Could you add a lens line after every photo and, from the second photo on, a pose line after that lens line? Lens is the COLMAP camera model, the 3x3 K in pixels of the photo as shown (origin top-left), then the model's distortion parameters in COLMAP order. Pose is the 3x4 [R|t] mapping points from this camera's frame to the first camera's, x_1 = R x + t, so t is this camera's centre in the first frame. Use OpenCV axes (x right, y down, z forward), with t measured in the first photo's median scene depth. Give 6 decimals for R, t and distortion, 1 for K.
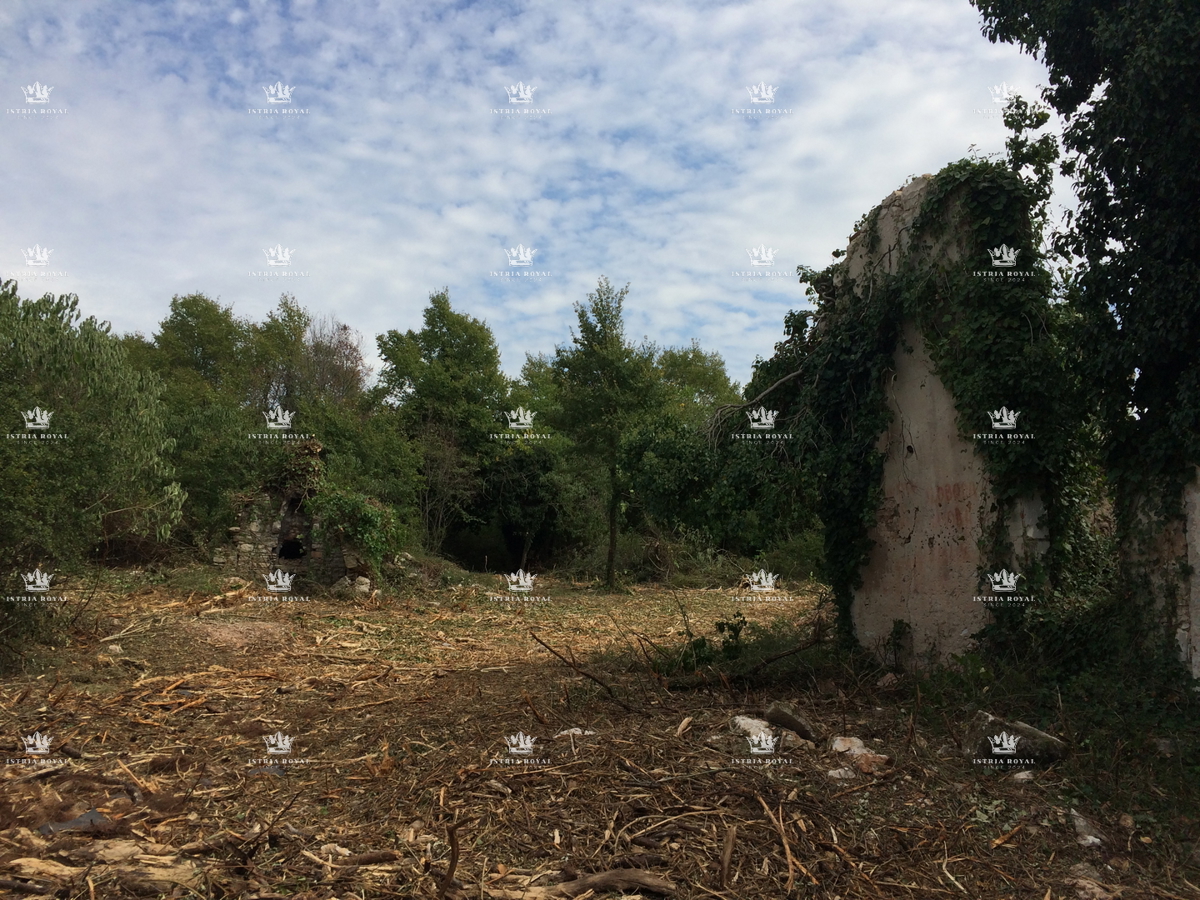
lens RADIAL K [[1005.4, 0, 604.5], [0, 1005.4, 480.2], [0, 0, 1]] dist [0.035903, -0.017340]
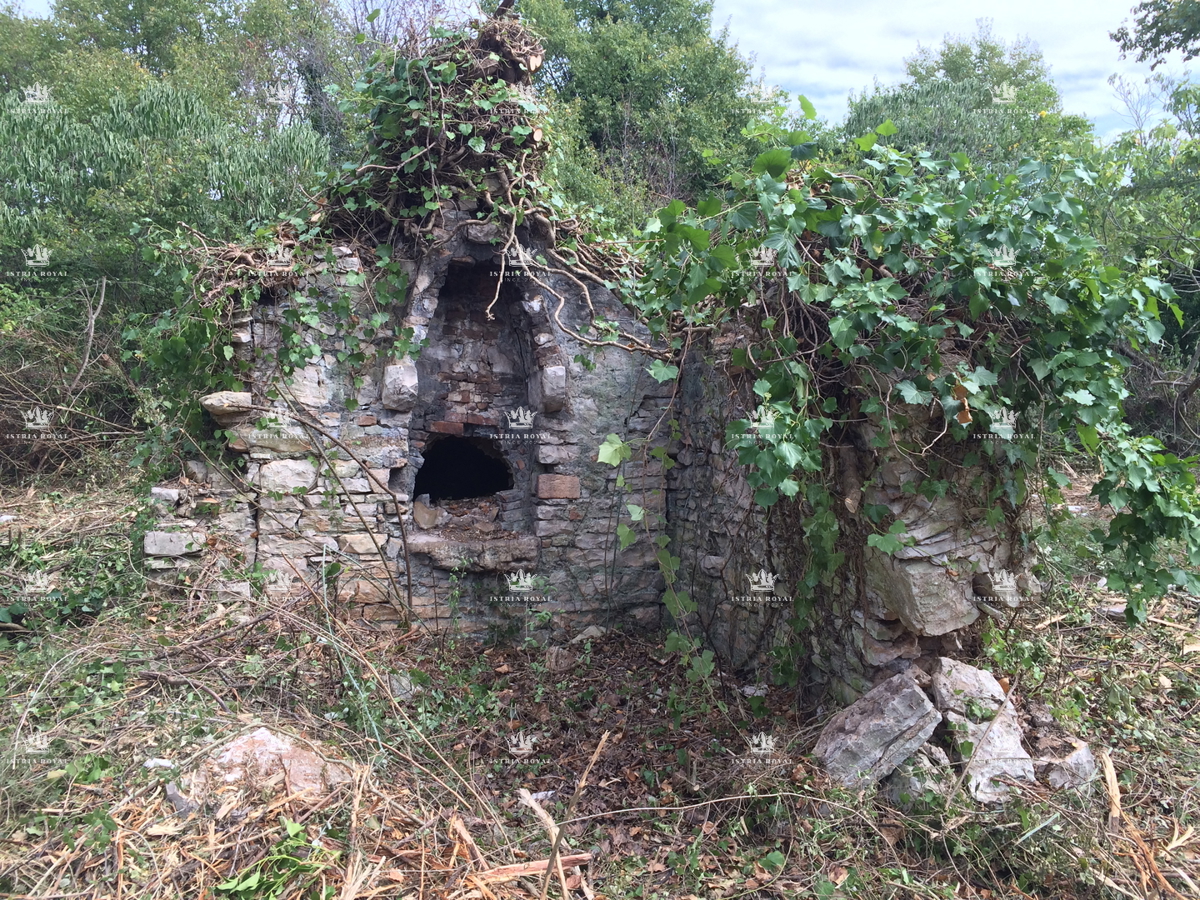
lens RADIAL K [[1005.4, 0, 604.5], [0, 1005.4, 480.2], [0, 0, 1]] dist [0.035903, -0.017340]
pose [[0.999318, -0.033901, -0.014610, -0.231994], [0.035905, 0.984565, 0.171297, 0.025014], [0.008578, -0.171705, 0.985111, 0.643963]]
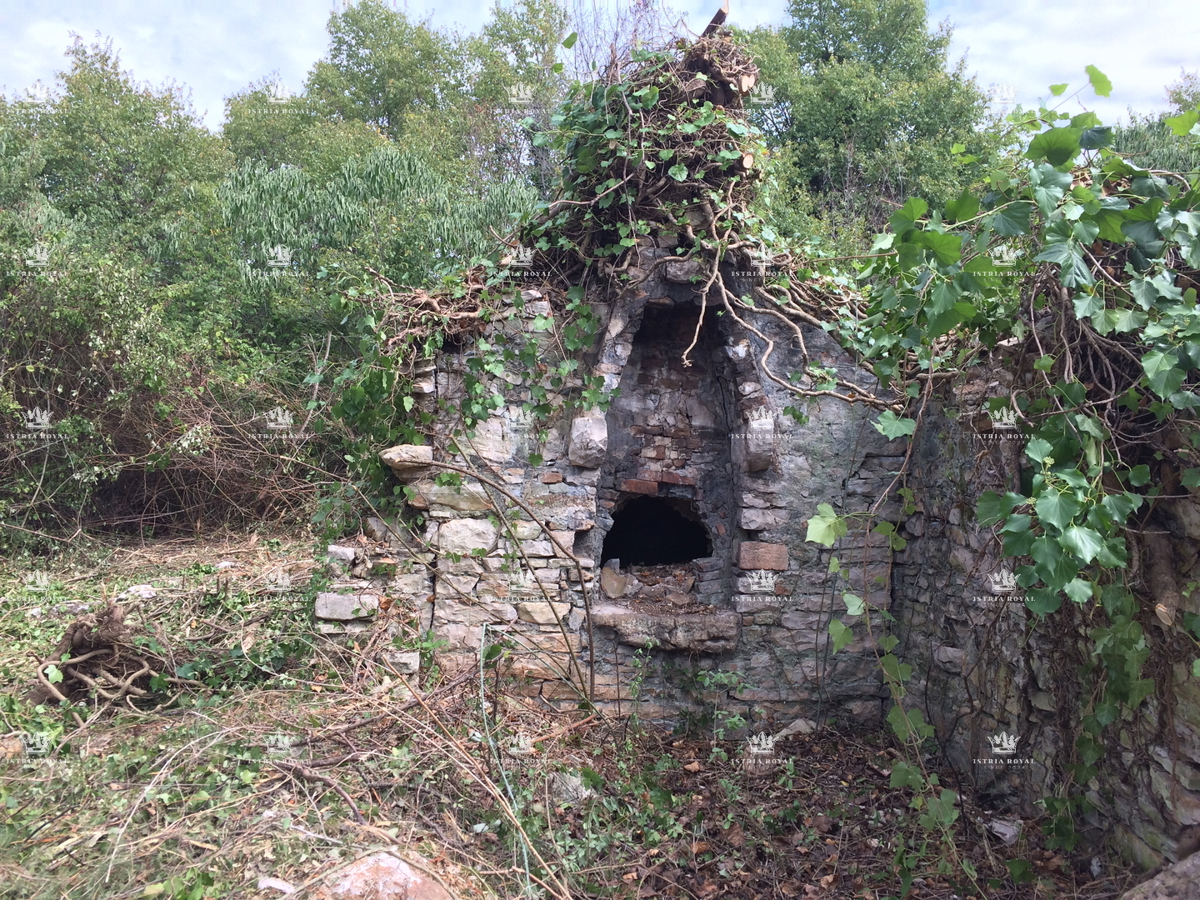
lens RADIAL K [[1005.4, 0, 604.5], [0, 1005.4, 480.2], [0, 0, 1]] dist [0.035903, -0.017340]
pose [[0.974622, -0.017038, -0.223205, -0.231650], [0.042882, 0.992844, 0.111455, 0.026485], [0.219709, -0.118198, 0.968379, 0.668690]]
